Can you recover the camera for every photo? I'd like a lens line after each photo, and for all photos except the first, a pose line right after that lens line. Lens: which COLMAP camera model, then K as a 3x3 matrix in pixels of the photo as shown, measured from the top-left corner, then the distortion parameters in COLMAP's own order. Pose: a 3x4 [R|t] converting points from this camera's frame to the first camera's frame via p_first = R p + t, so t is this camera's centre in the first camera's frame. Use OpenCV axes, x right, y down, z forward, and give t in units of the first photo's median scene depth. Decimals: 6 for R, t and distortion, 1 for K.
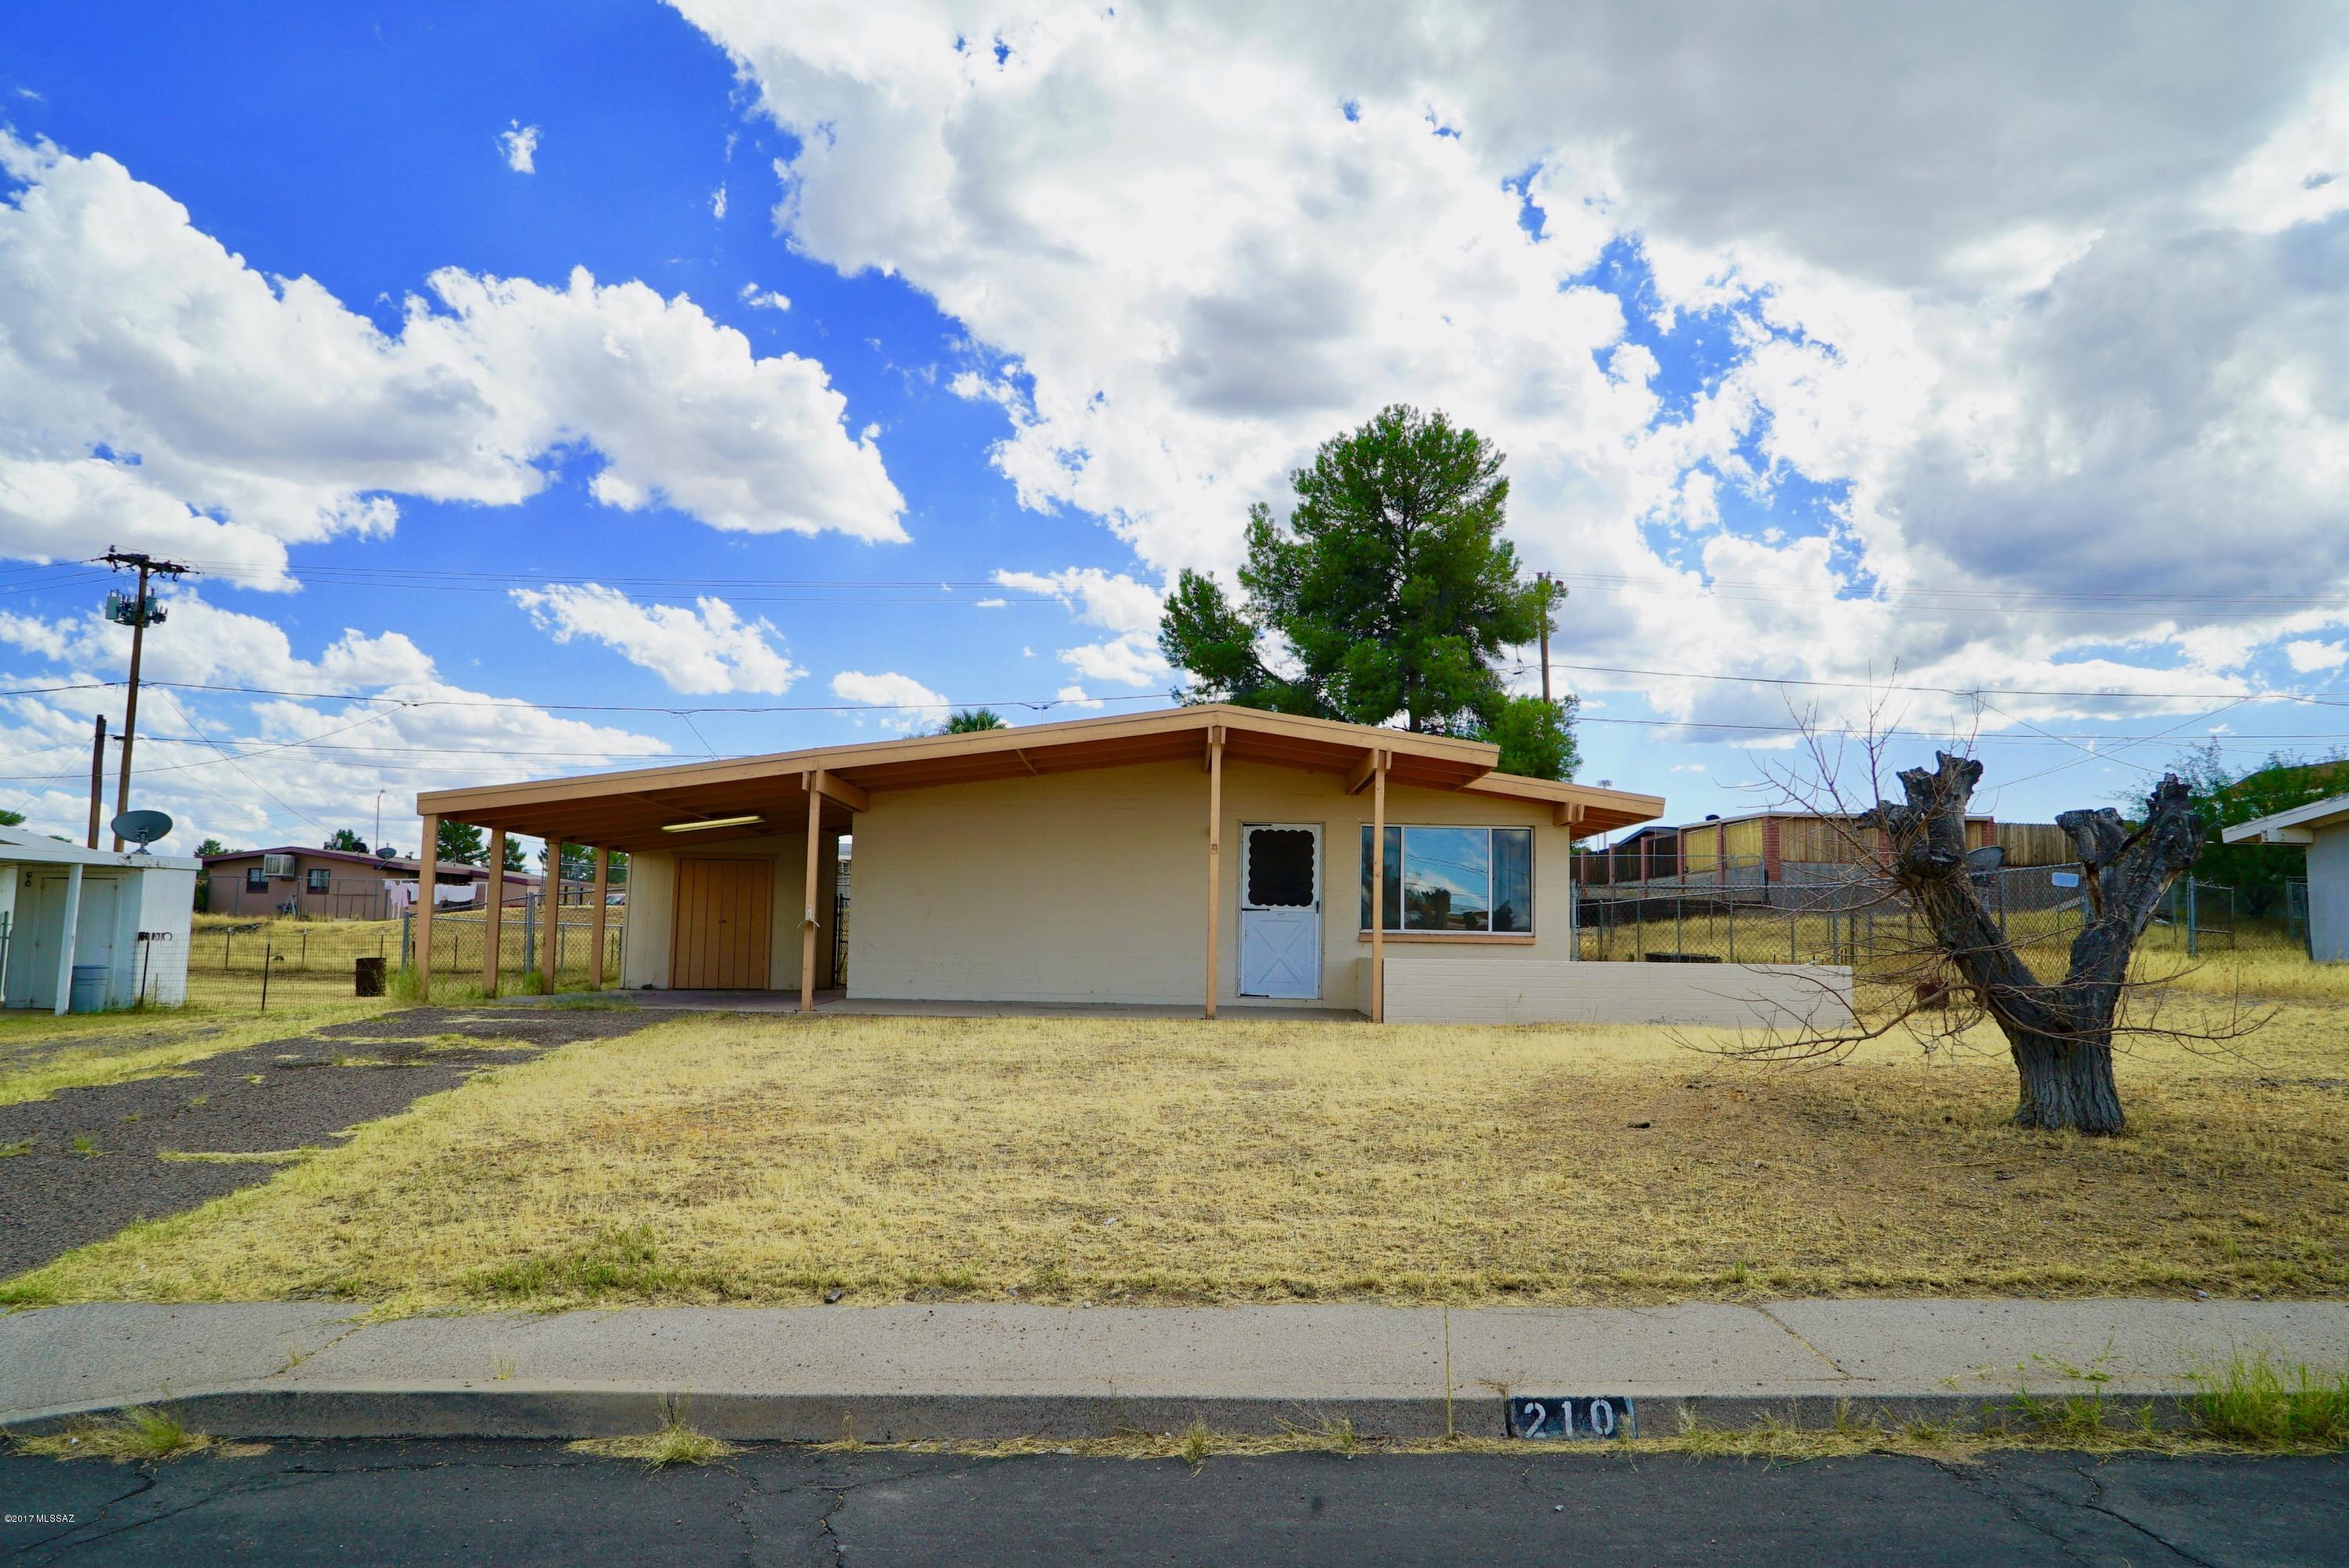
lens RADIAL K [[1607.6, 0, 1212.4], [0, 1607.6, 775.4], [0, 0, 1]] dist [-0.074231, 0.113724]
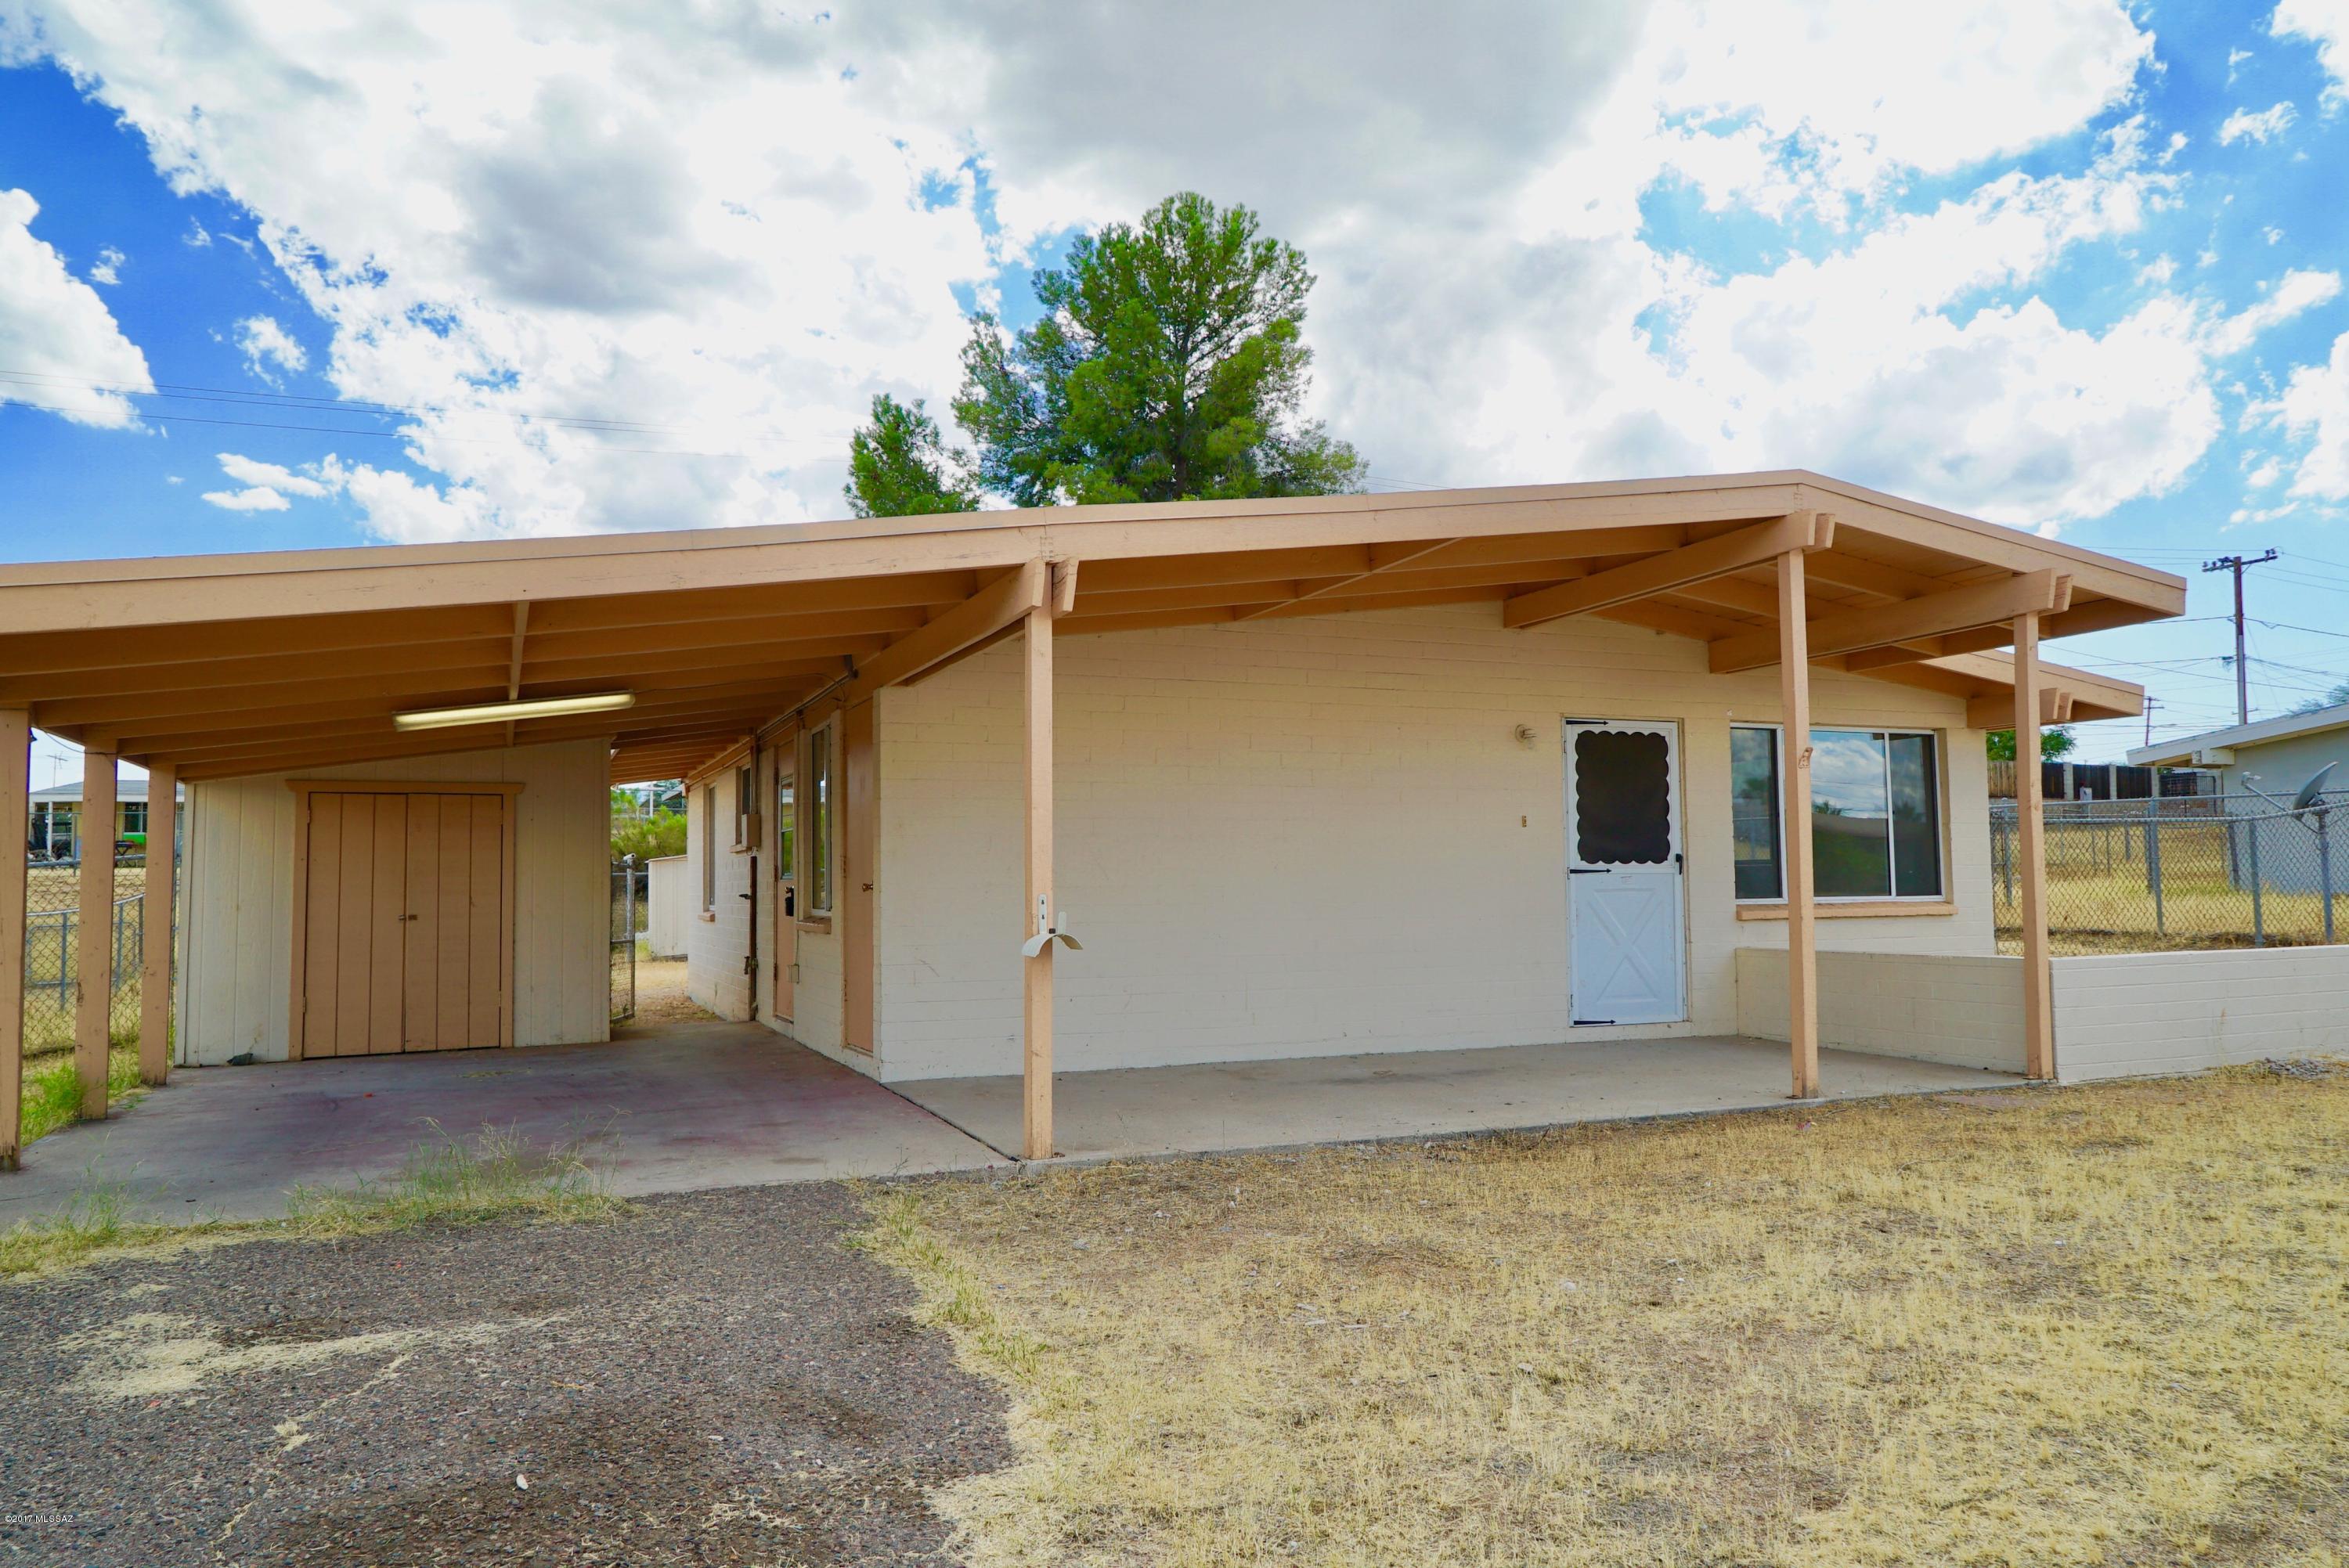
lens RADIAL K [[1590.3, 0, 1146.1], [0, 1590.3, 756.0], [0, 0, 1]] dist [0.037809, 0.002377]
pose [[0.930484, 0.002473, 0.366323, -0.324008], [-0.012374, 0.999619, 0.024683, 0.030733], [-0.366123, -0.027500, 0.930160, 0.531379]]
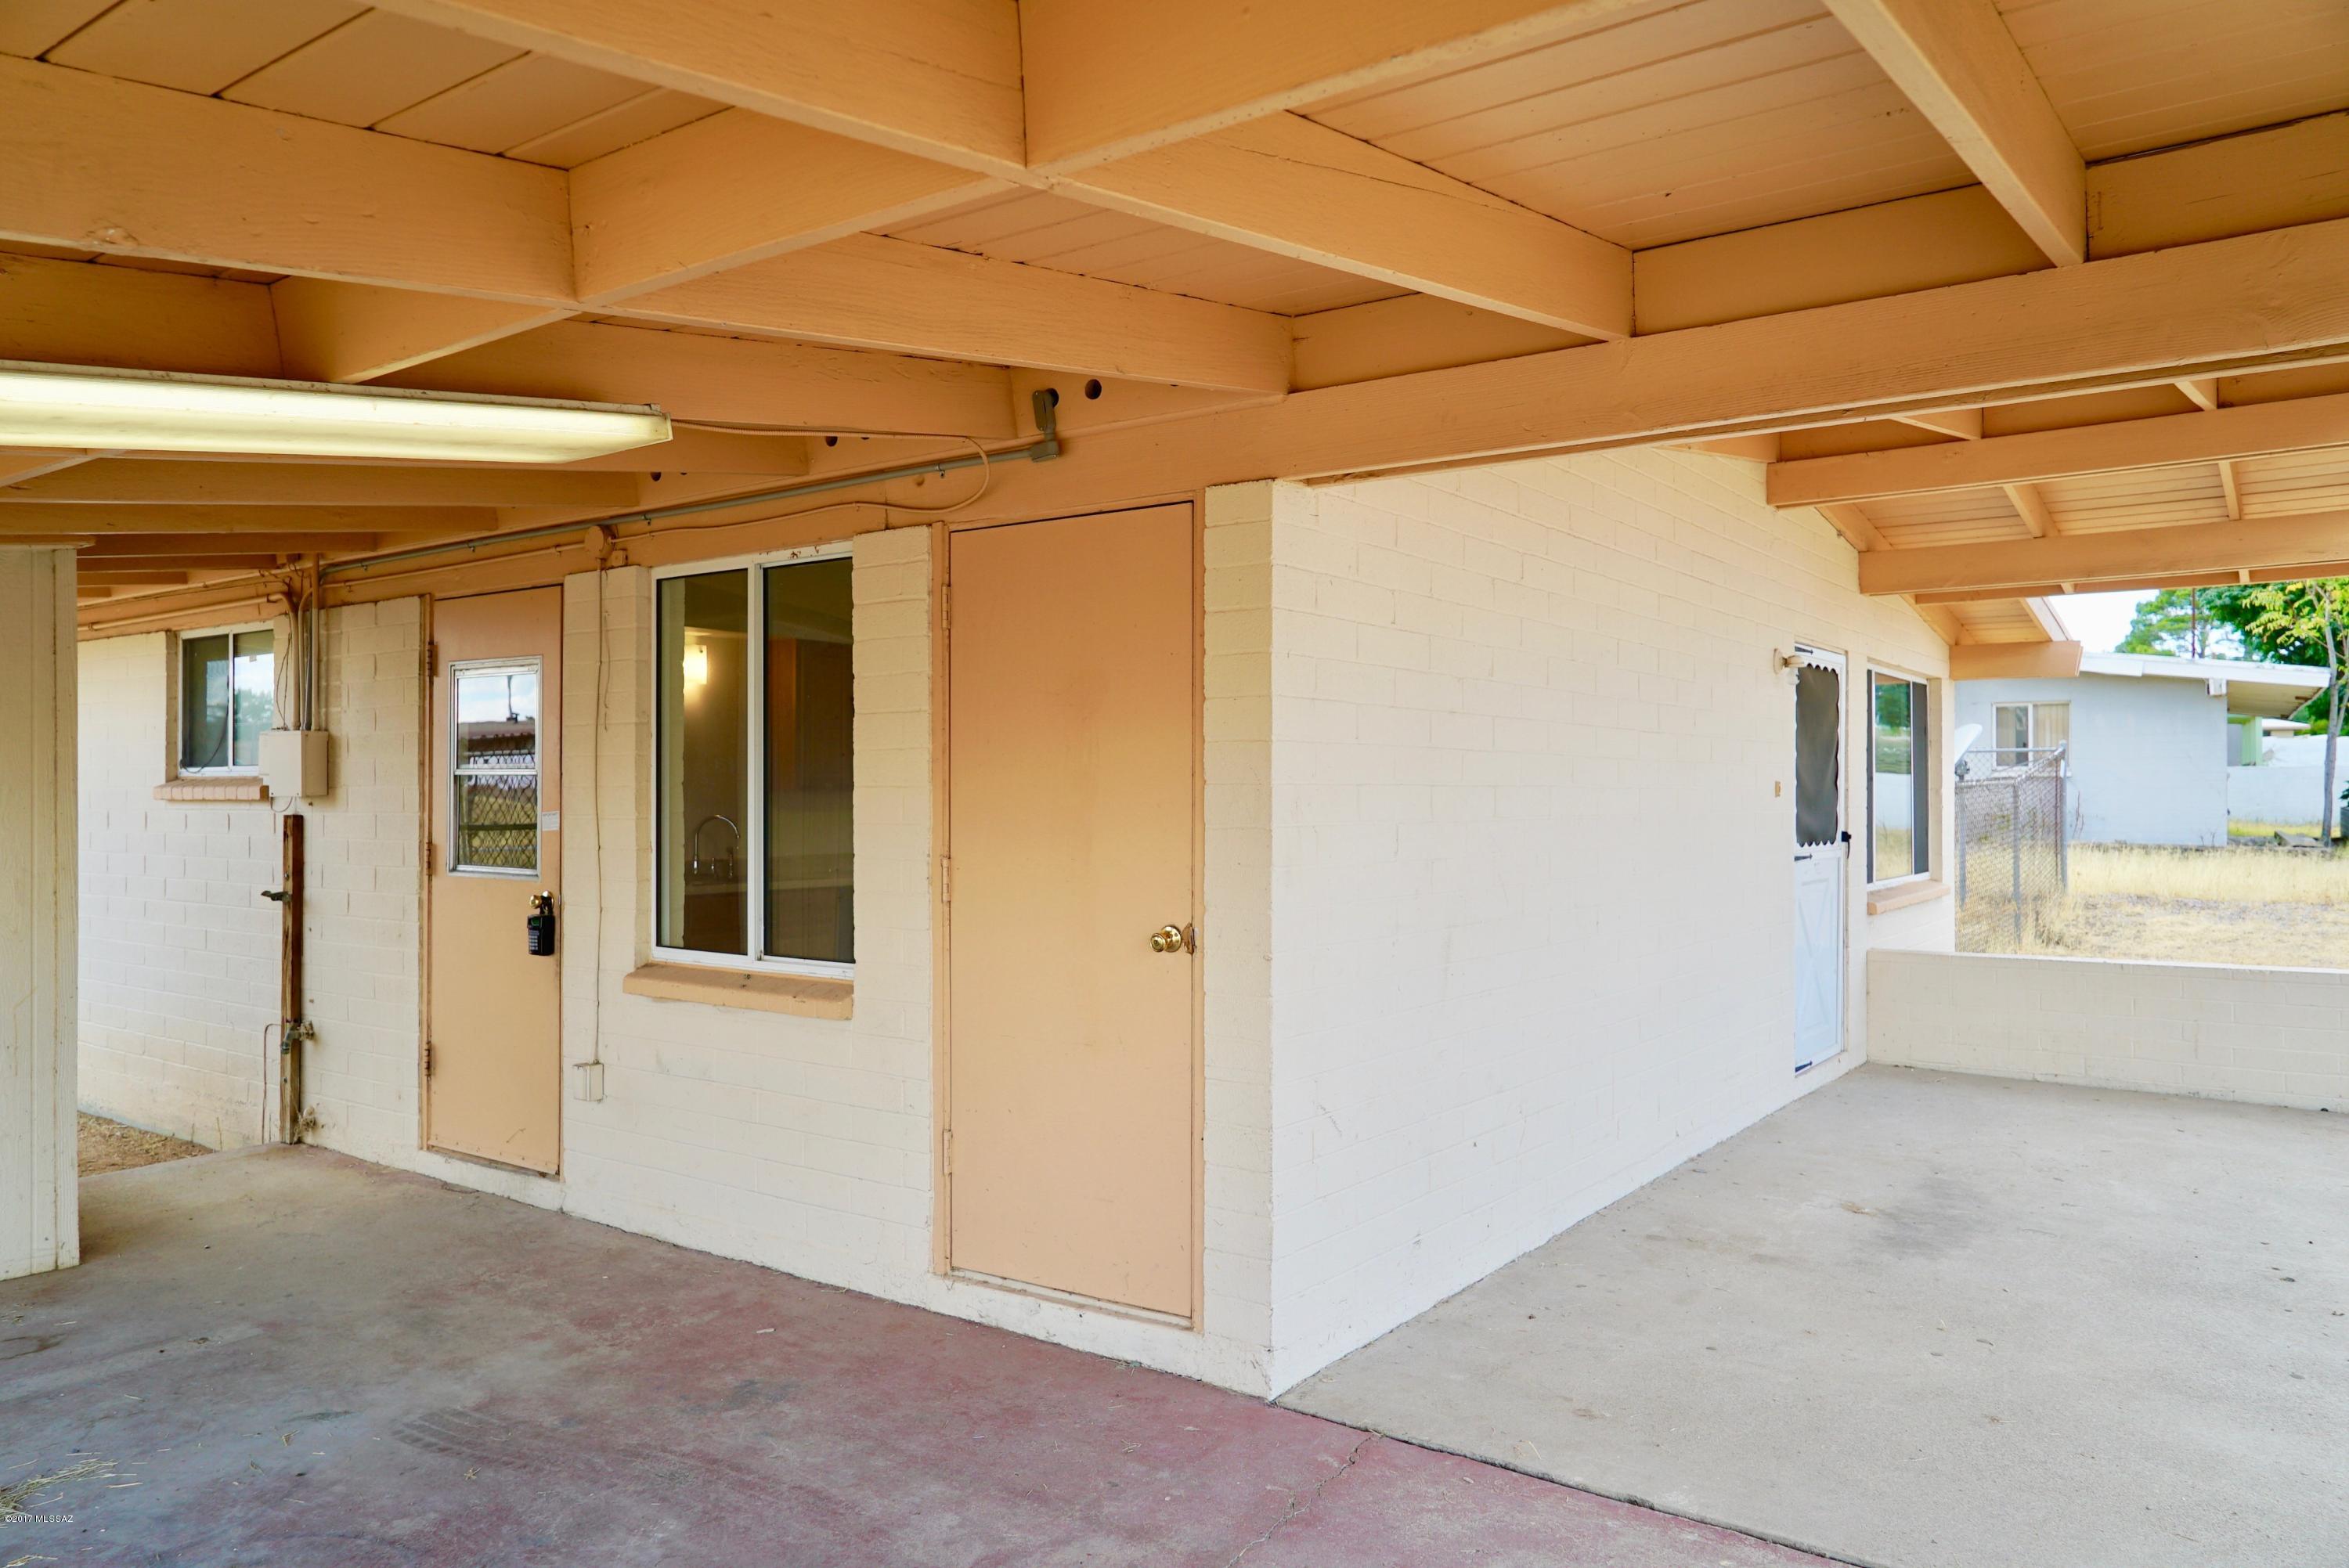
lens RADIAL K [[1625.4, 0, 1174.5], [0, 1625.4, 784.0], [0, 0, 1]] dist [-0.014362, 0.016612]
pose [[0.590119, -0.009227, 0.807263, -0.396316], [-0.077021, 0.994730, 0.067673, 0.049868], [-0.803633, -0.102112, 0.586299, 0.894216]]
